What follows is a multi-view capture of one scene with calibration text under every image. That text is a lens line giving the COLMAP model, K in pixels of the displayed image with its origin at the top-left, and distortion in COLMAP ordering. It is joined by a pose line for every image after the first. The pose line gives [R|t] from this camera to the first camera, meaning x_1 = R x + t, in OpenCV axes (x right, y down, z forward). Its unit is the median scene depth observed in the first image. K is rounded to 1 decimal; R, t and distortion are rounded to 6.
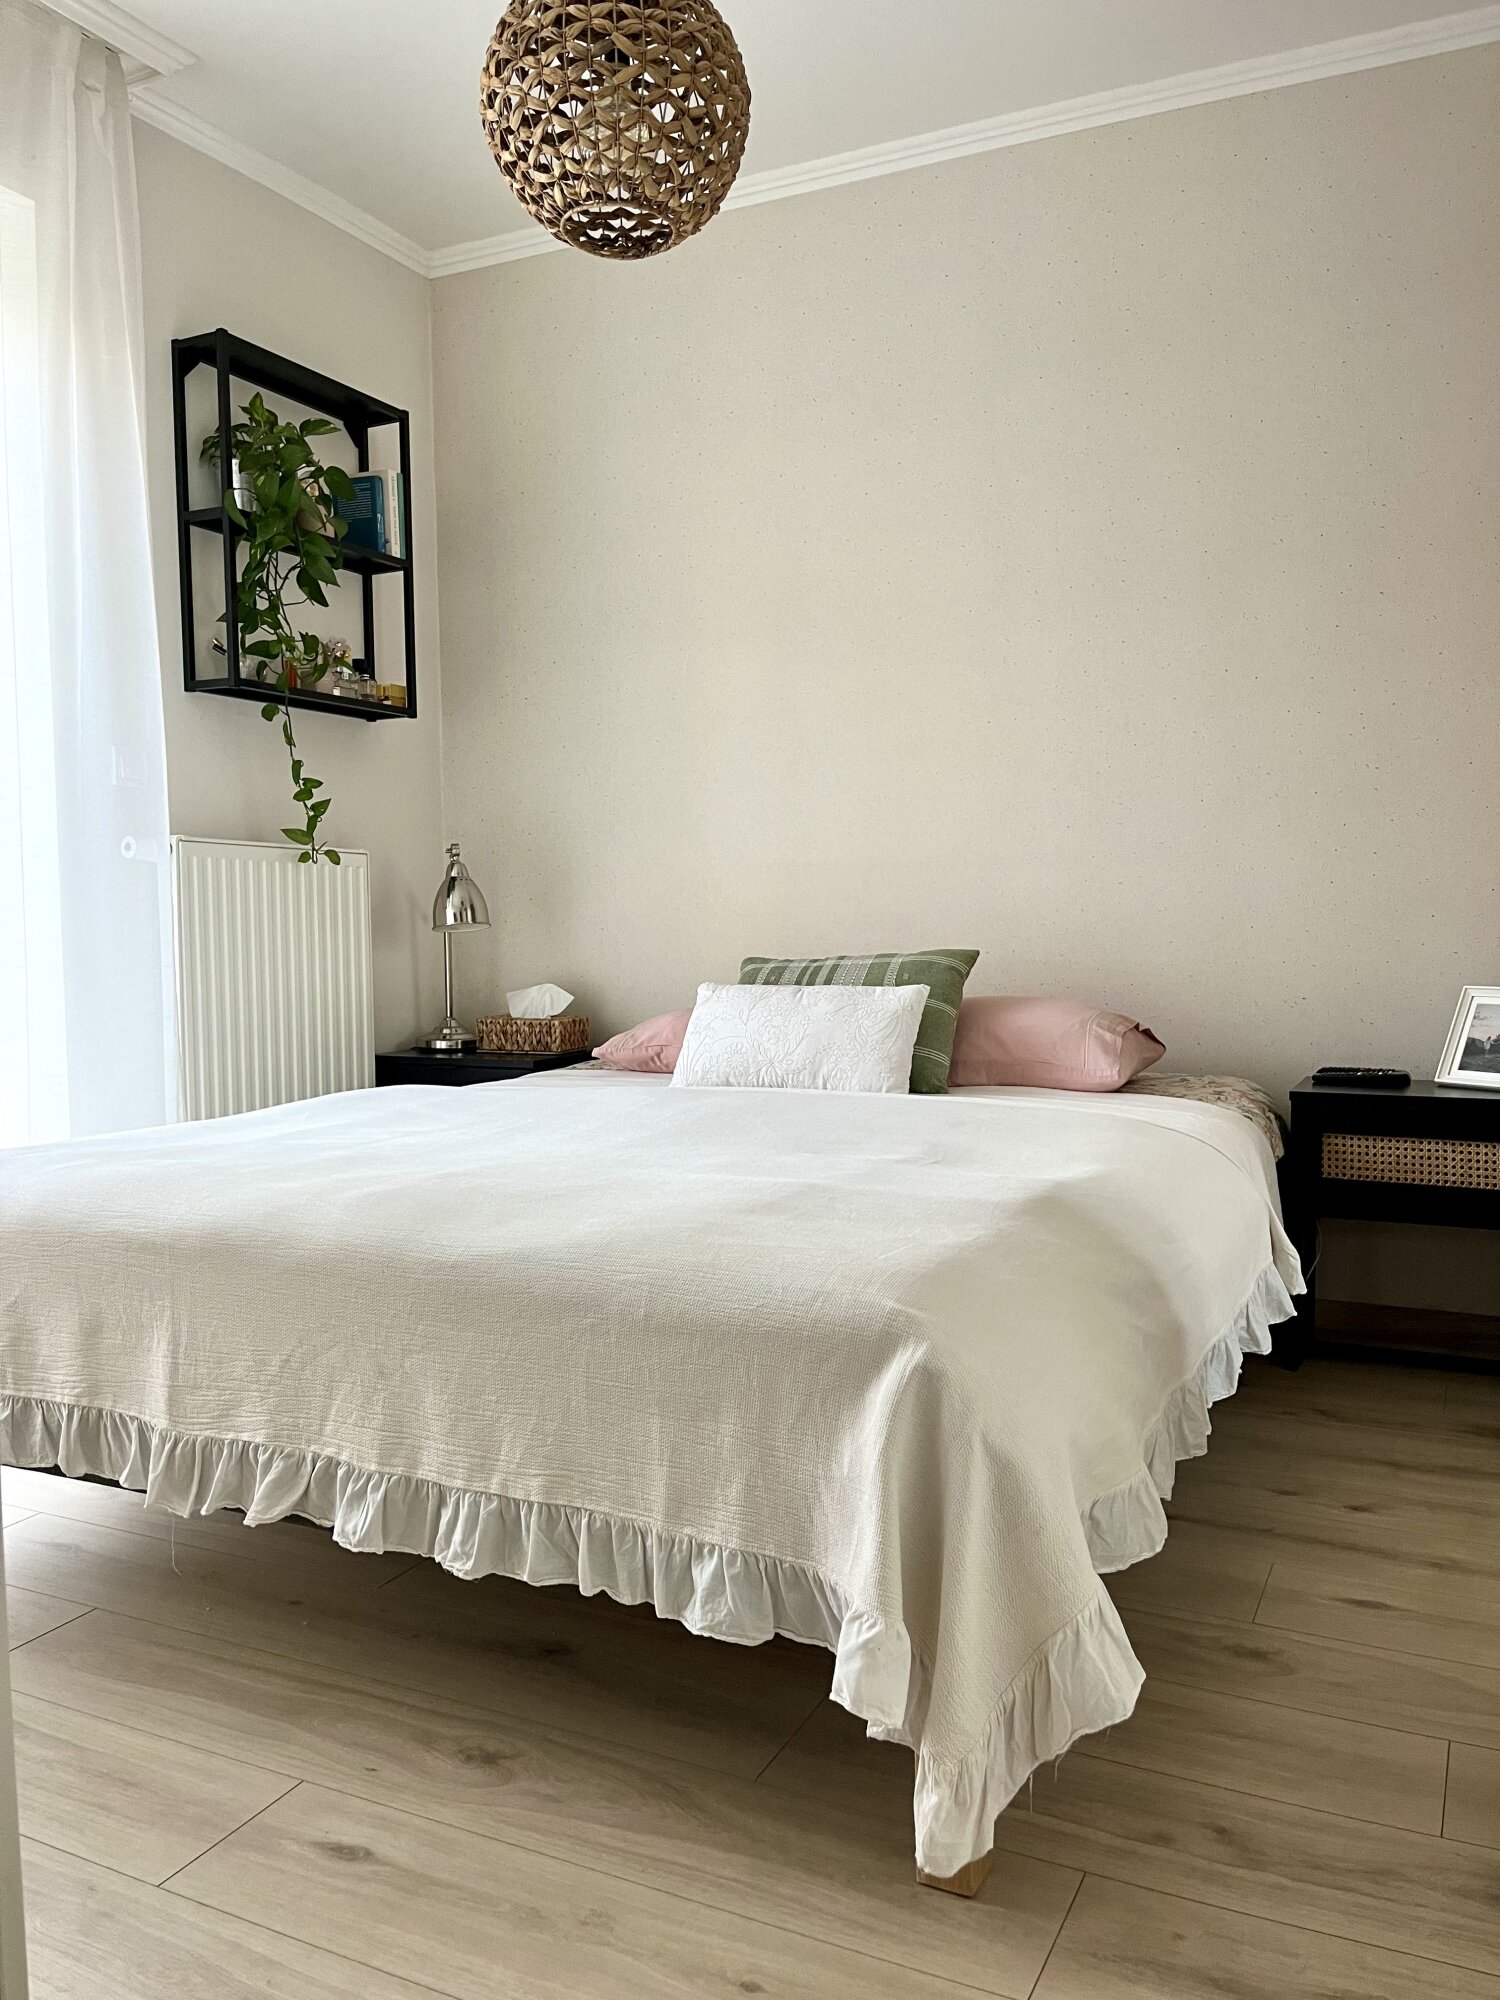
lens RADIAL K [[1529.3, 0, 750.0], [0, 1529.3, 1000.0], [0, 0, 1]] dist [0.055496, -0.096838]
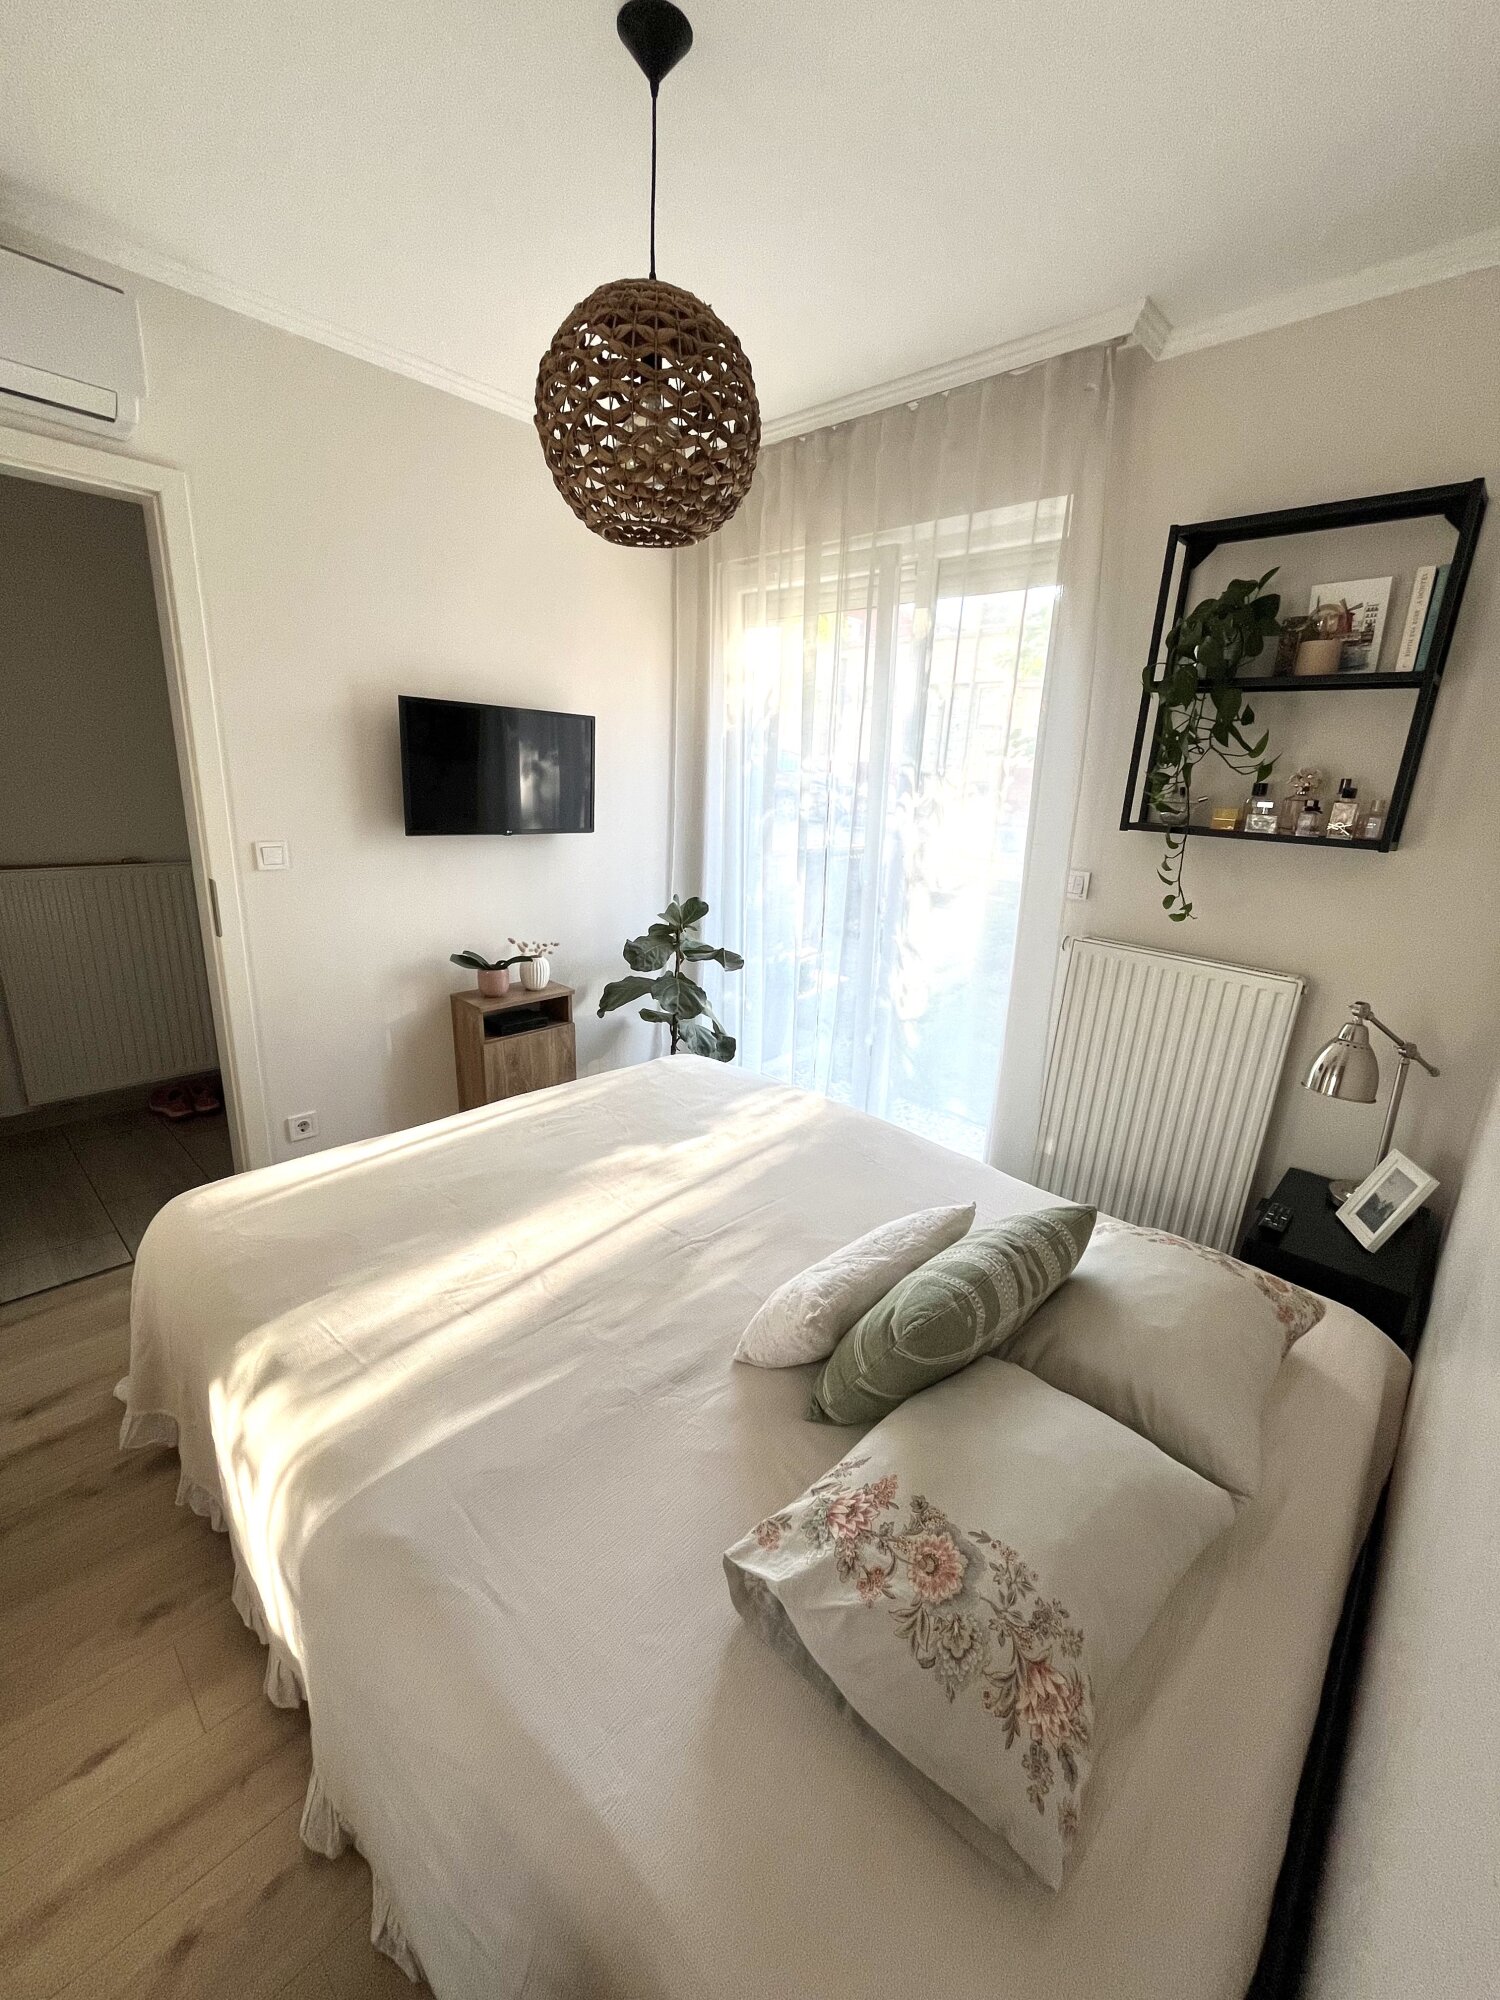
lens RADIAL K [[813.1, 0, 754.5], [0, 813.1, 995.4], [0, 0, 1]] dist [-0.001081, -0.000283]
pose [[-0.284497, 0.233245, -0.929870, 0.406922], [-0.106801, 0.956202, 0.272526, -0.220758], [0.952709, 0.176844, -0.247126, 0.892713]]
